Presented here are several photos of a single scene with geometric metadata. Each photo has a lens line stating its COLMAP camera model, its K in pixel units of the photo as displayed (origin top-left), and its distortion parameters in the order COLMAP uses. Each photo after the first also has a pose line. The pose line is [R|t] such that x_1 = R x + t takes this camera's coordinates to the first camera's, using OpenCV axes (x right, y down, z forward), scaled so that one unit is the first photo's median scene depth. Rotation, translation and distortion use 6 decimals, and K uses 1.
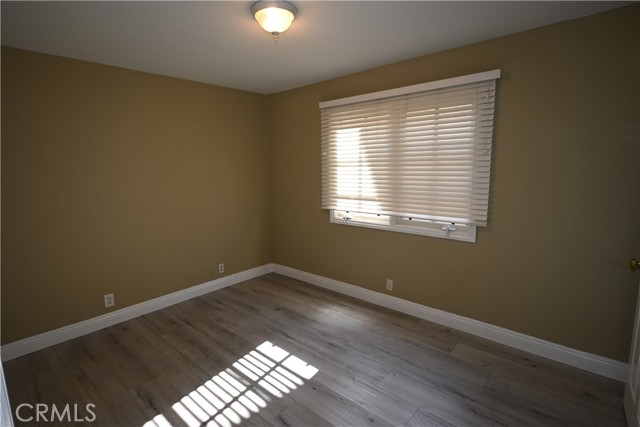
lens RADIAL K [[319.1, 0, 314.5], [0, 319.1, 214.4], [0, 0, 1]] dist [-0.003027, 0.002630]
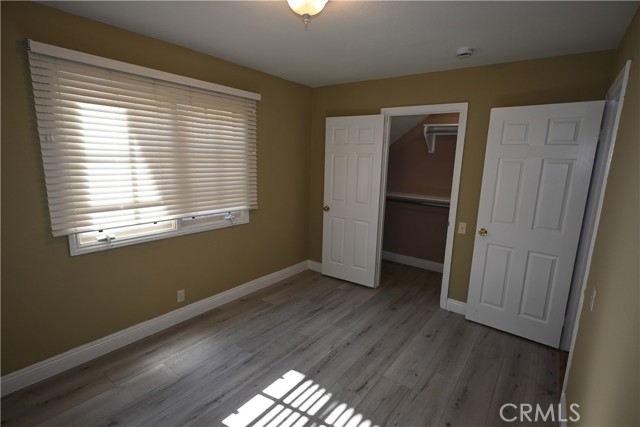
lens RADIAL K [[319.1, 0, 316.0], [0, 319.1, 216.0], [0, 0, 1]] dist [-0.003027, 0.002630]
pose [[-0.085789, -0.166100, 0.982370, -0.670658], [0.126075, 0.976269, 0.176079, -0.112946], [-0.988304, 0.138958, -0.062812, 0.685998]]
